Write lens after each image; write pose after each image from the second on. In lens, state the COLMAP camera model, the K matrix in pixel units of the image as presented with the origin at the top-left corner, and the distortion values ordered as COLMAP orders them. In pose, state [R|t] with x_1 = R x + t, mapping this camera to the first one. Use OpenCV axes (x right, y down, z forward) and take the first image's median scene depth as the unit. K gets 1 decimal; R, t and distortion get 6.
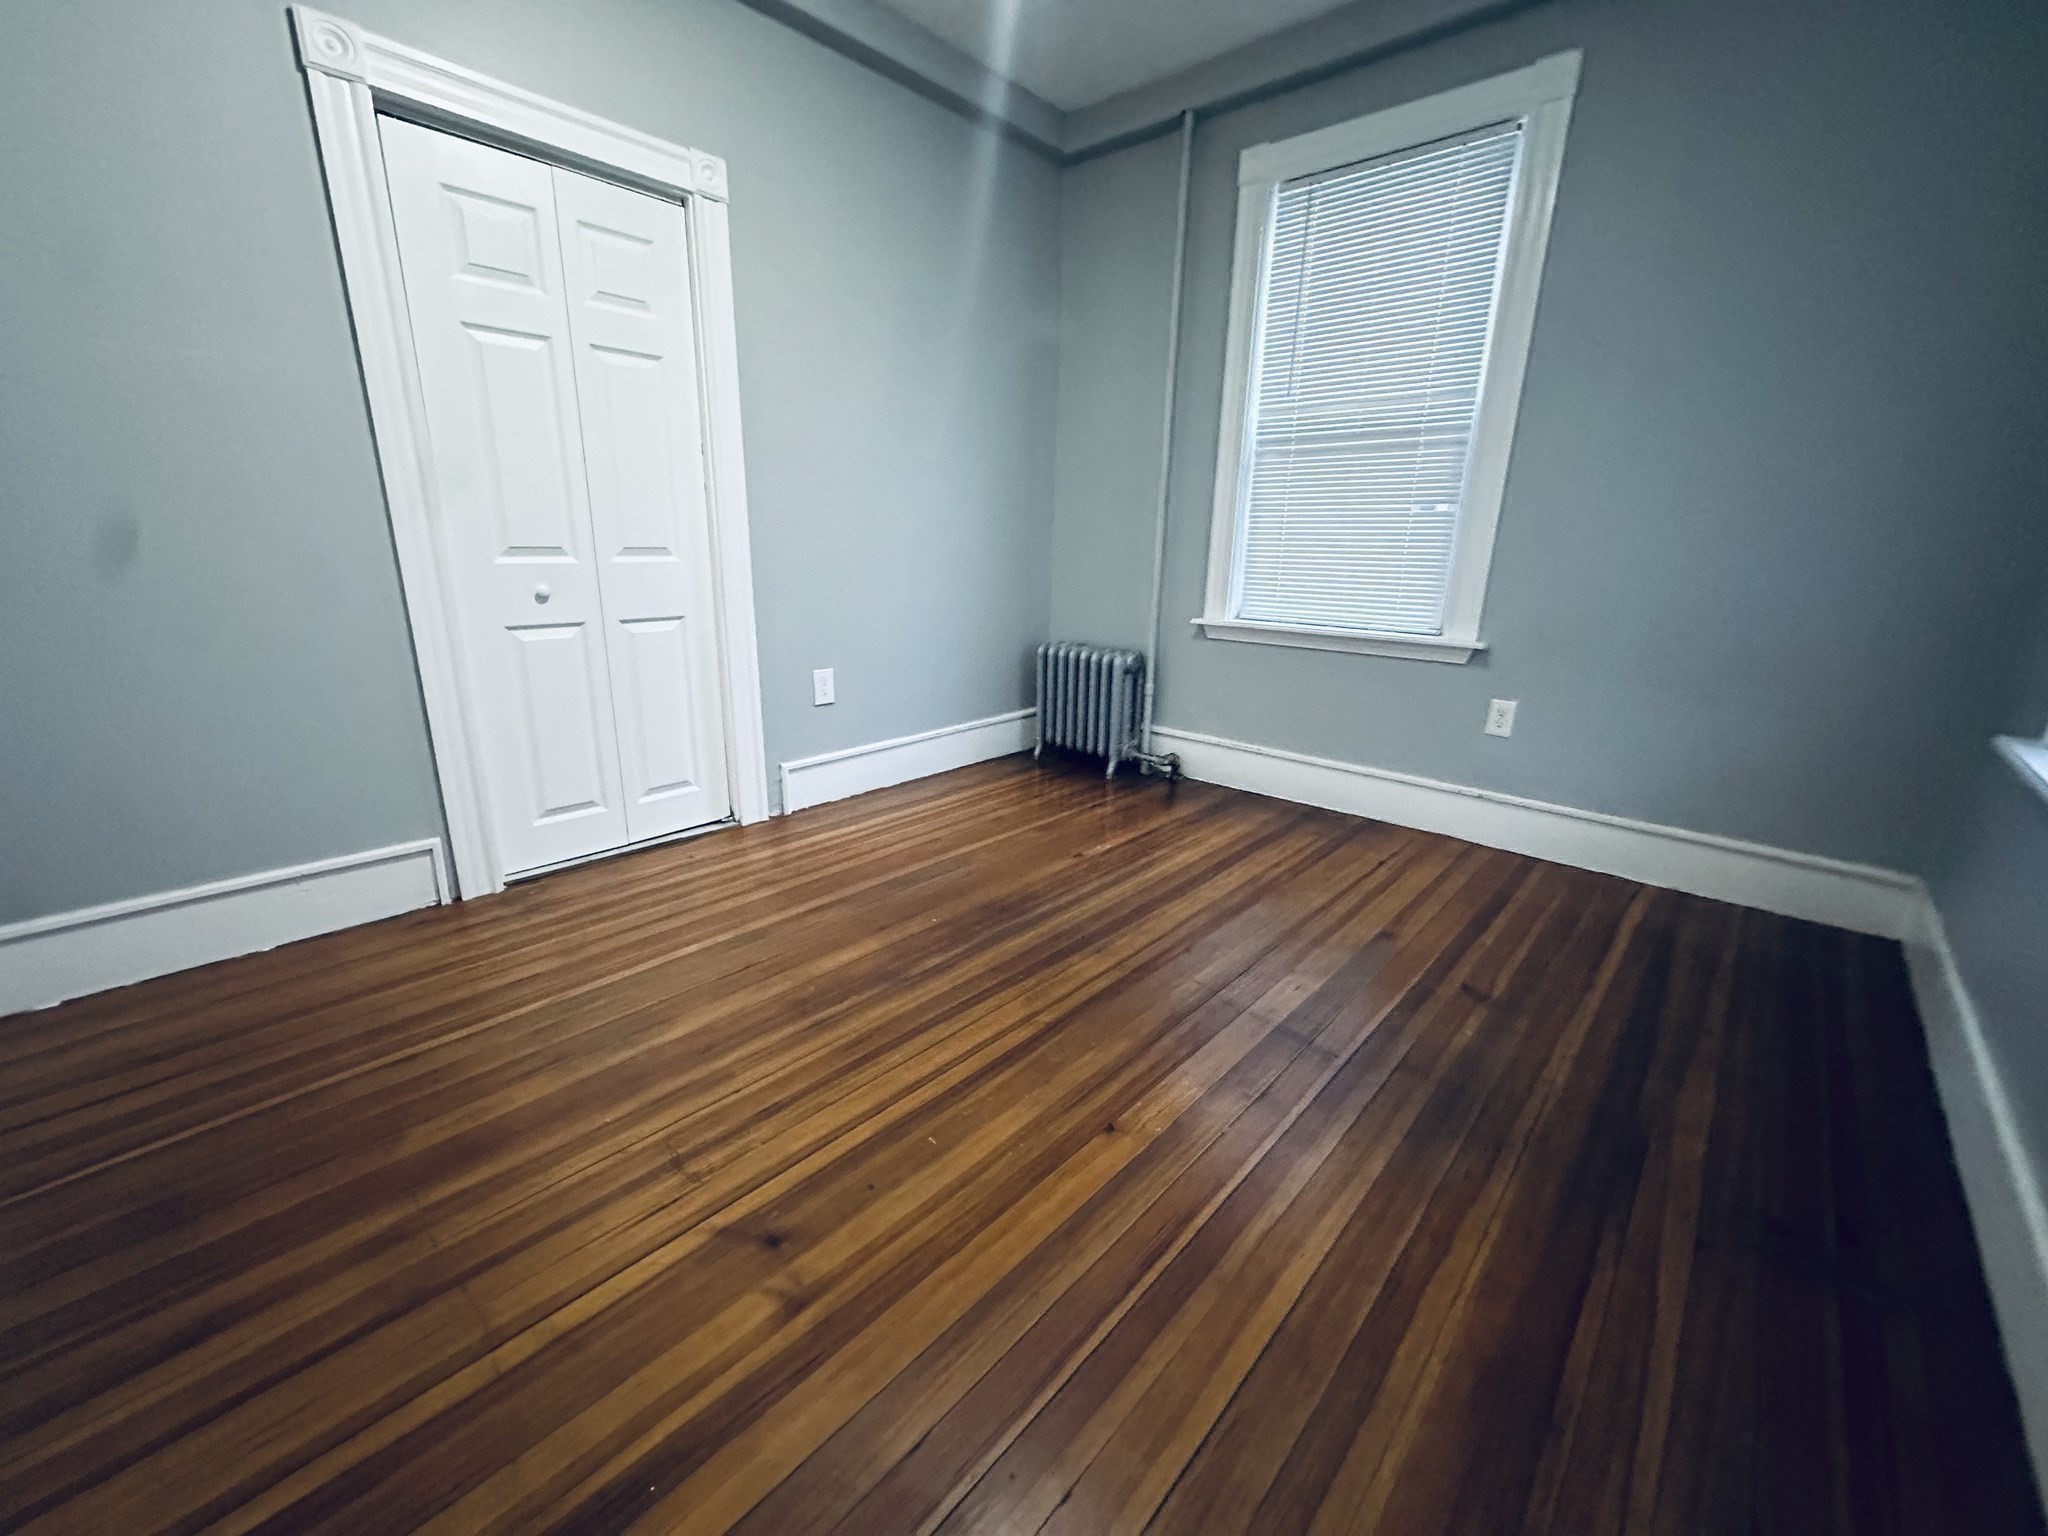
lens RADIAL K [[815.3, 0, 1003.3], [0, 815.3, 767.4], [0, 0, 1]] dist [-0.000493, 0.000232]
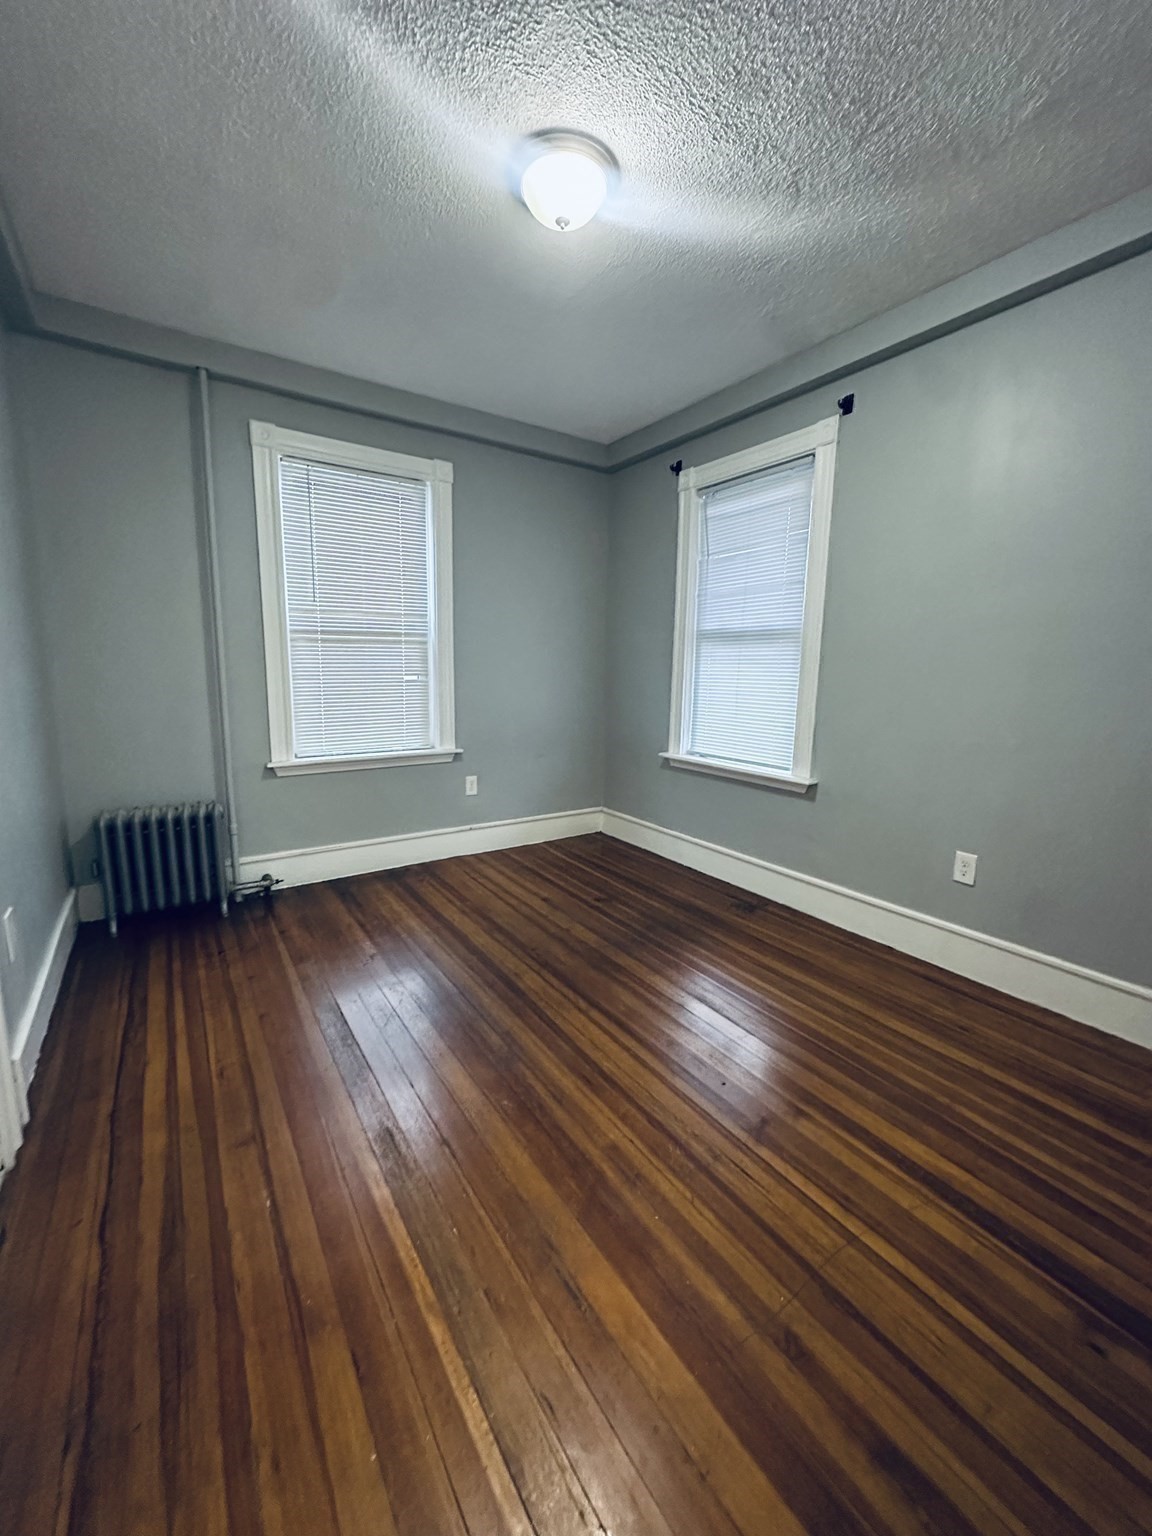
lens RADIAL K [[611.5, 0, 577.0], [0, 611.5, 779.7], [0, 0, 1]] dist [-0.000493, 0.000232]
pose [[0.225904, -0.189301, 0.955580, -0.690733], [0.264176, 0.956083, 0.126948, -0.189662], [-0.937645, 0.223763, 0.265991, 0.387535]]
